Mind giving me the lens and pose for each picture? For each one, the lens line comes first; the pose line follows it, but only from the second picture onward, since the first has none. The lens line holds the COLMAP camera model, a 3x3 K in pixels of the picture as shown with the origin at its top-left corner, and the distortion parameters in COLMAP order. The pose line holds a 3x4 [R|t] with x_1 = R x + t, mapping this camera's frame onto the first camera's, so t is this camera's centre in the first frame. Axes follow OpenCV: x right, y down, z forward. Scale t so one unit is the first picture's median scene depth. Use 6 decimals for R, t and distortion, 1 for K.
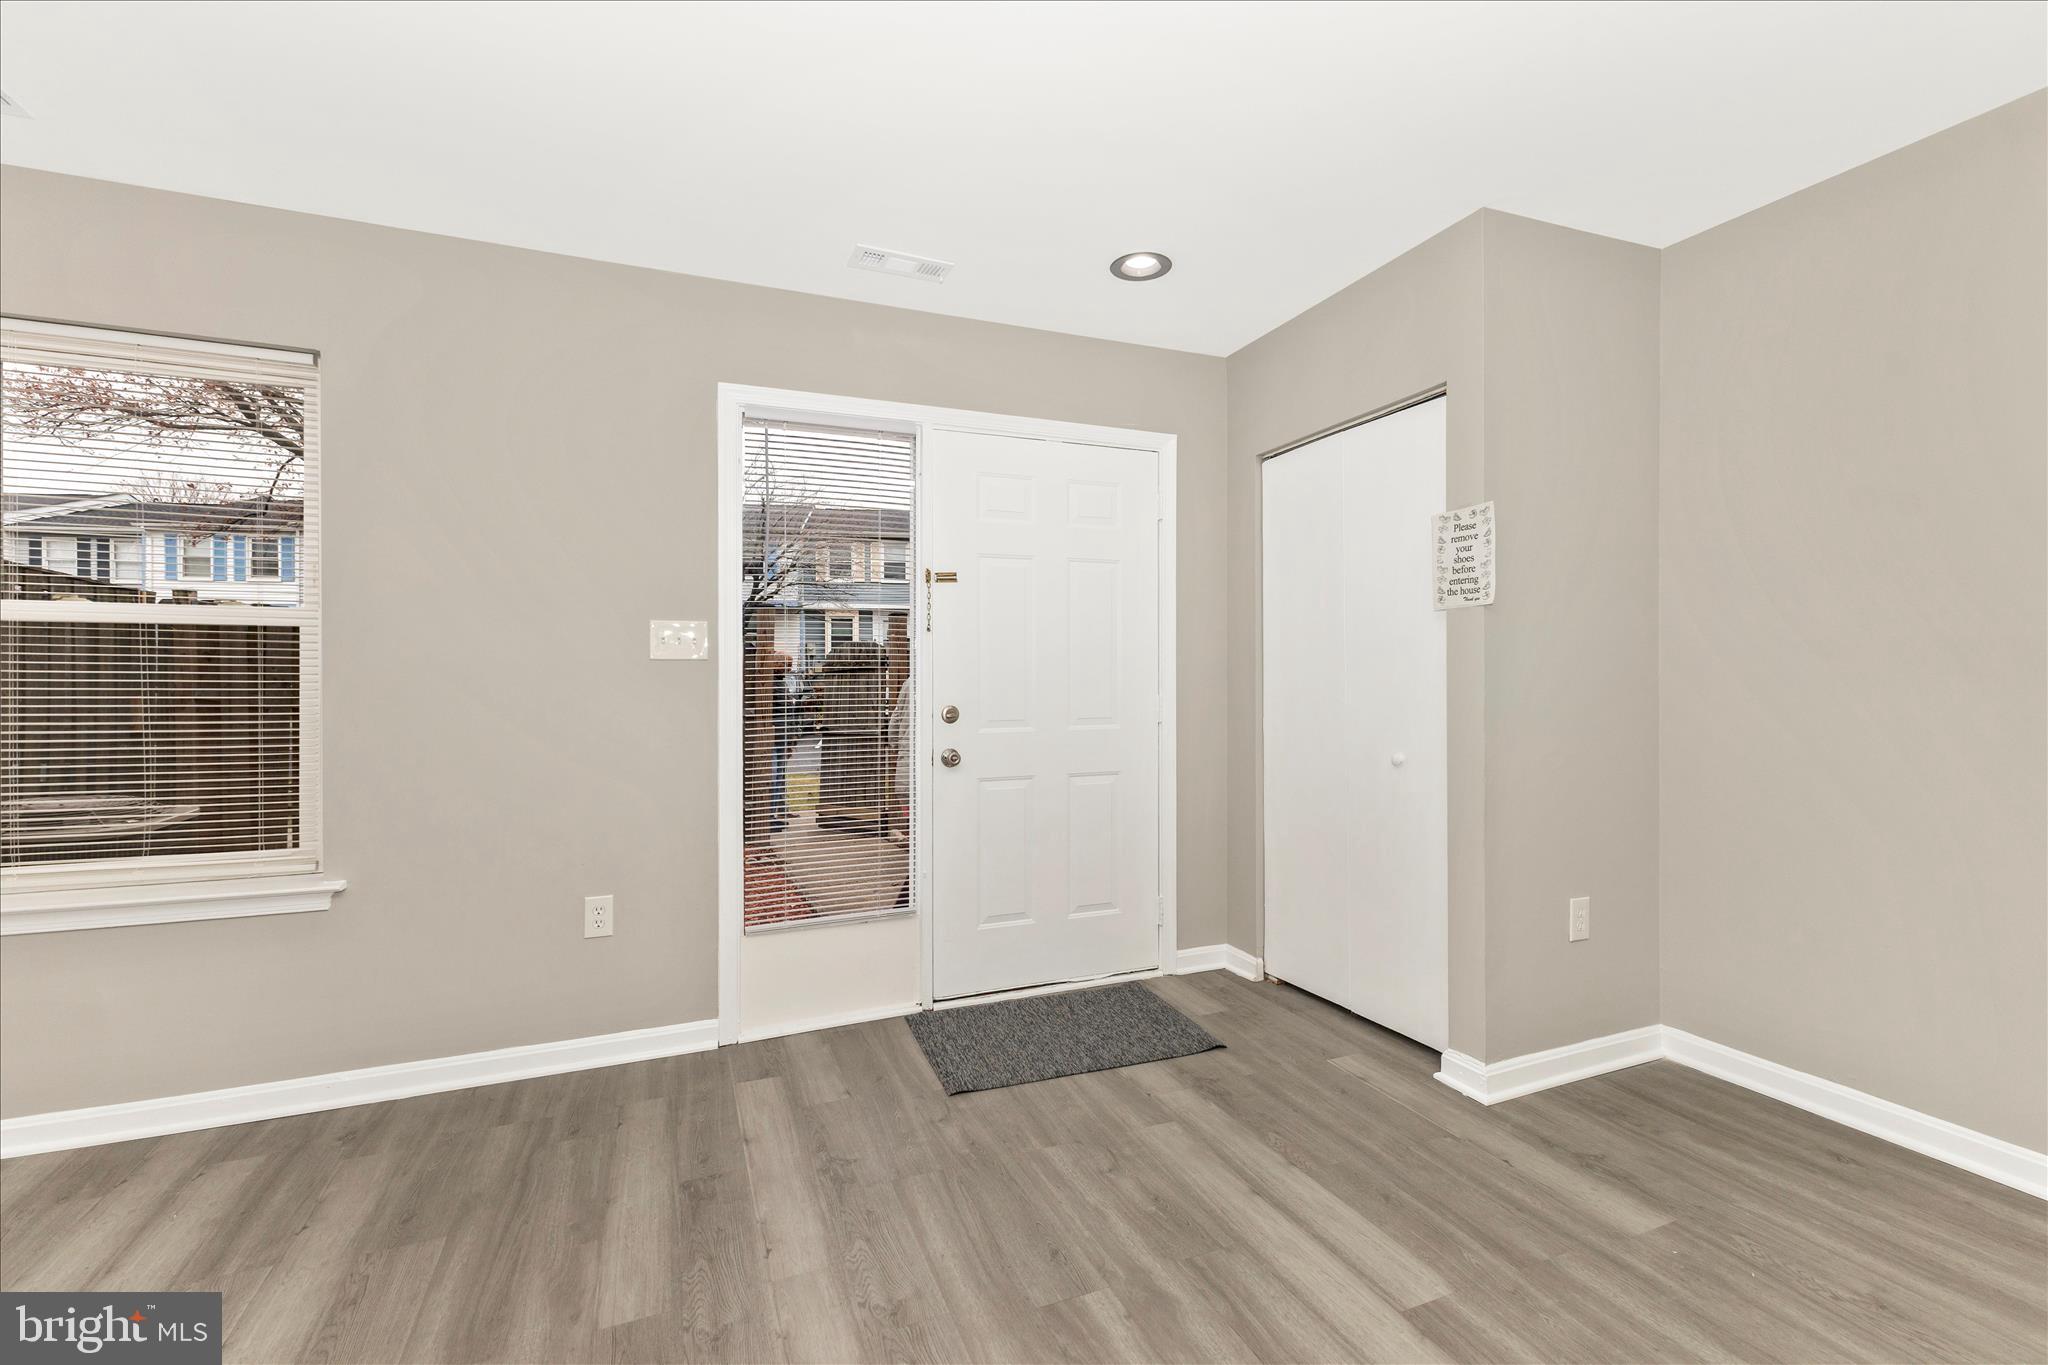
lens RADIAL K [[891.0, 0, 1040.6], [0, 891.0, 677.2], [0, 0, 1]] dist [0.019611, -0.004094]
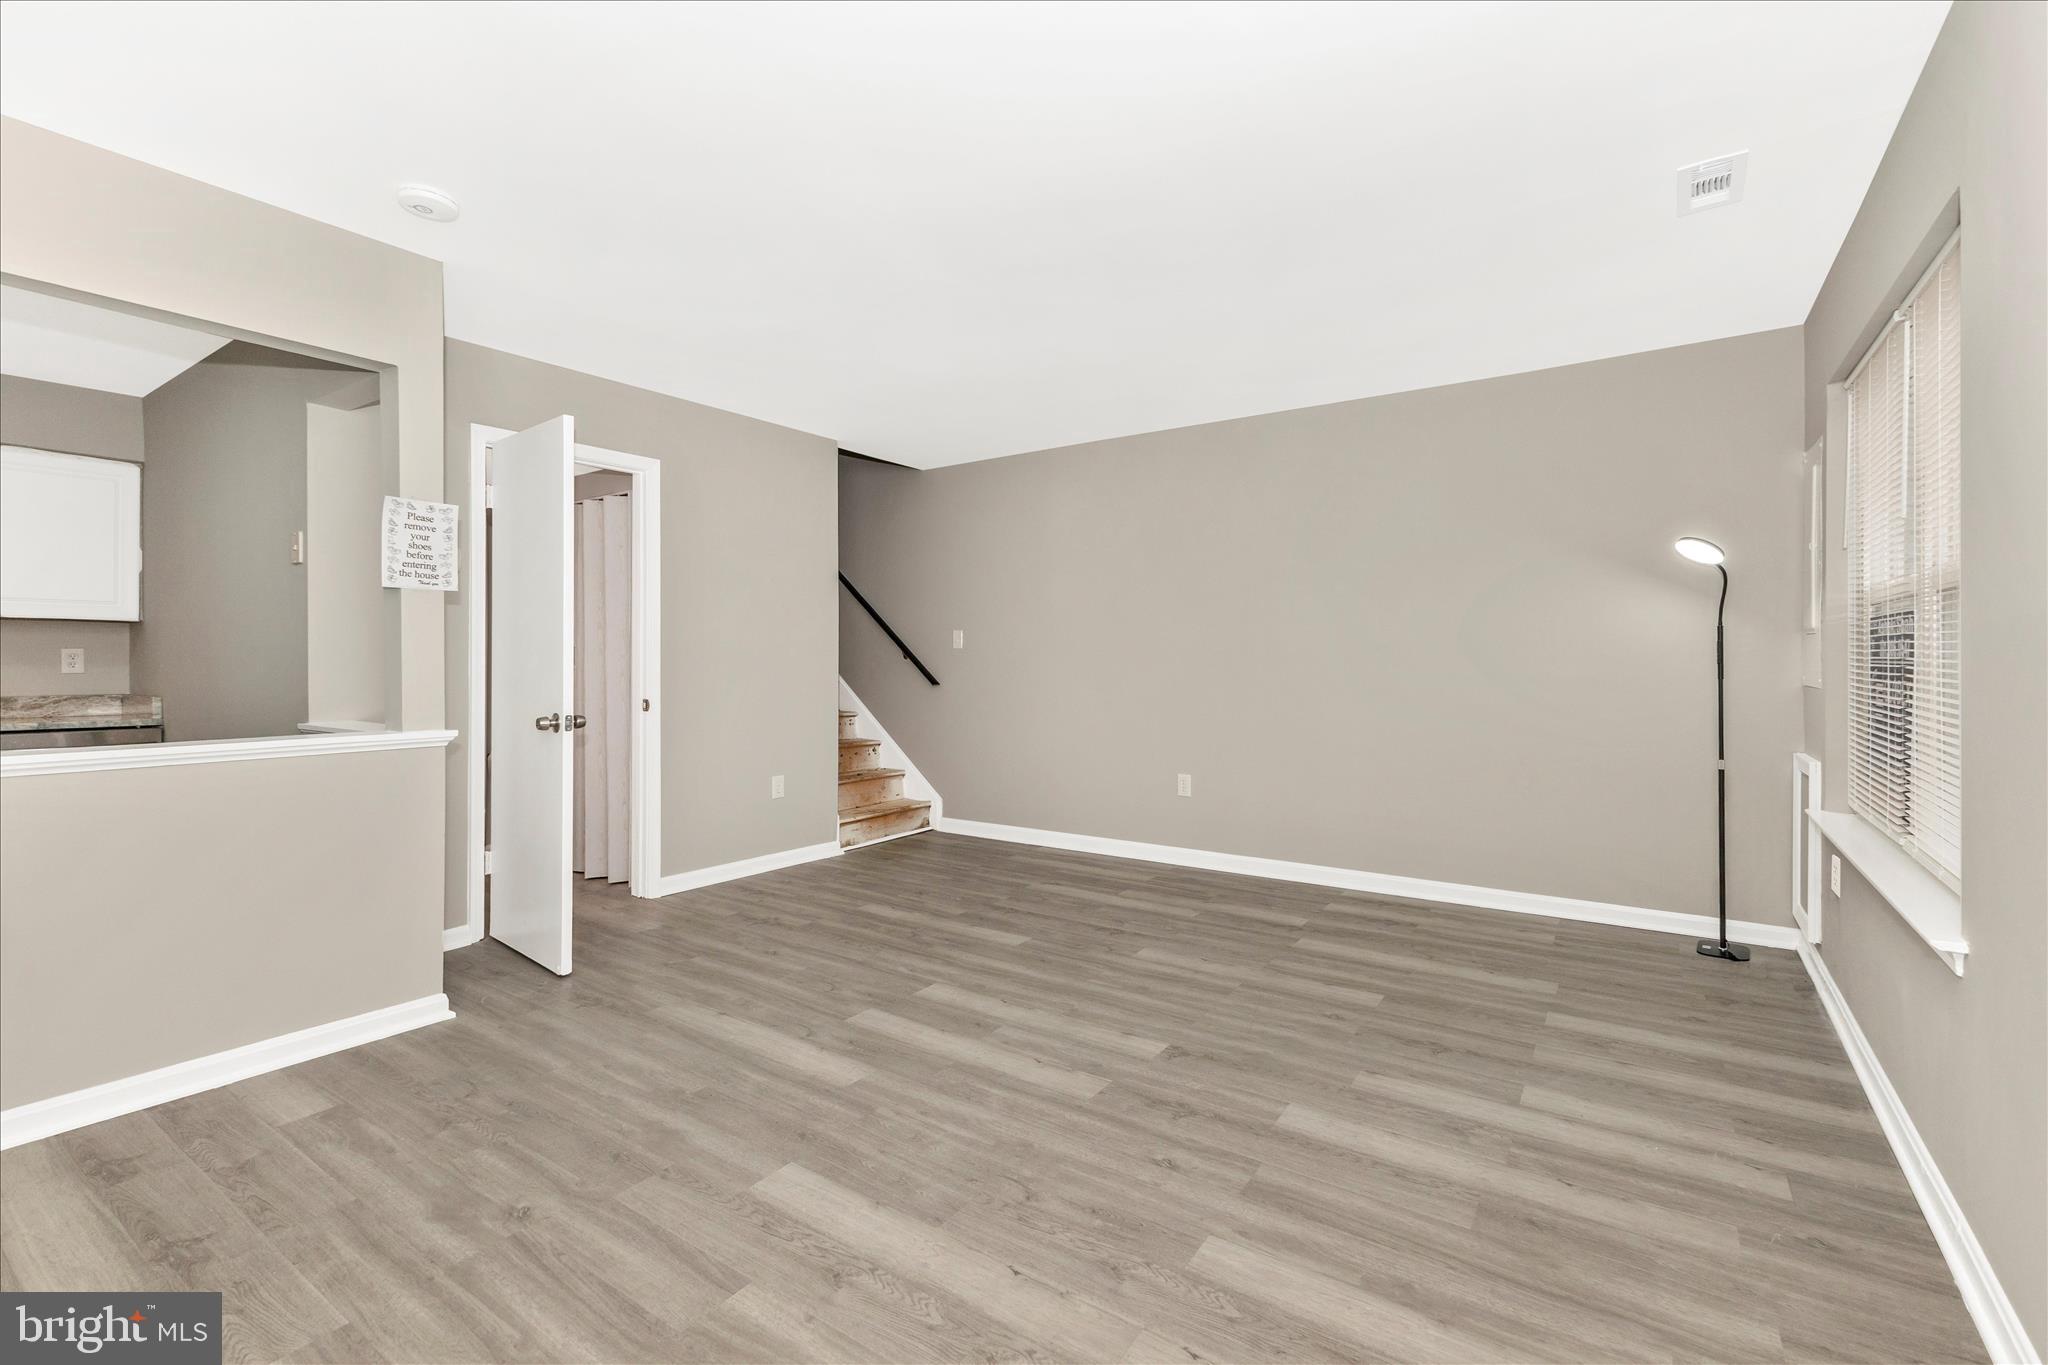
lens RADIAL K [[891.0, 0, 1034.3], [0, 891.0, 663.5], [0, 0, 1]] dist [0.019611, -0.004094]
pose [[-0.840521, 0.006168, -0.541743, 0.189435], [0.007153, 0.999974, 0.000287, 0.012211], [0.541731, -0.003634, -0.840544, 1.199664]]
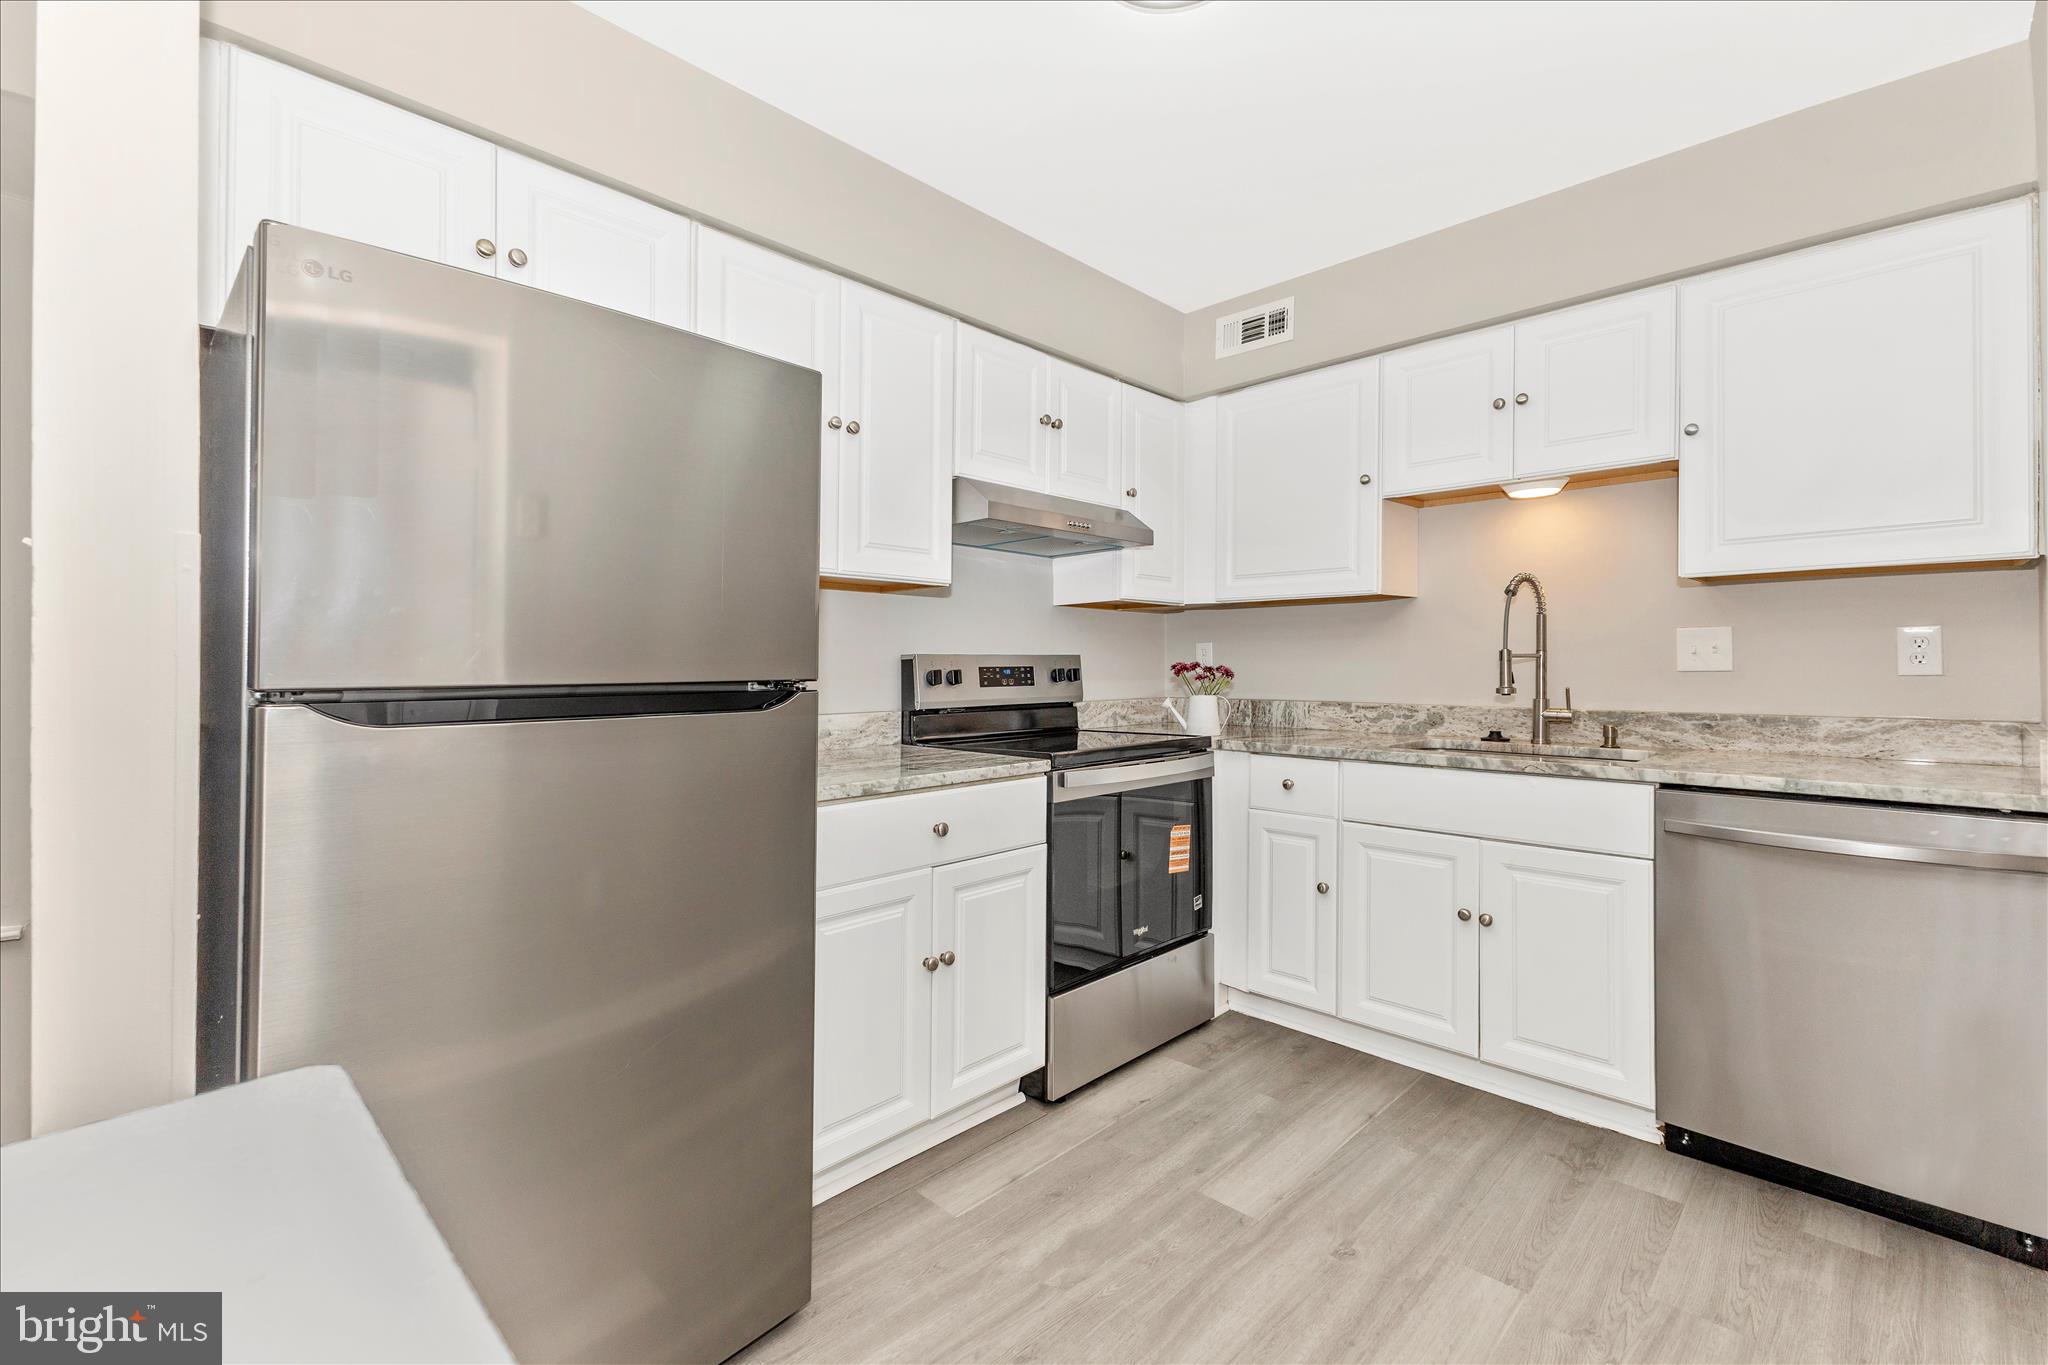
lens RADIAL K [[891.0, 0, 1035.9], [0, 891.0, 637.9], [0, 0, 1]] dist [0.019611, -0.004094]
pose [[-0.392084, 0.026894, 0.919536, 0.326390], [0.004676, 0.999618, -0.027242, 0.000036], [-0.919918, -0.006382, -0.392060, -0.171956]]
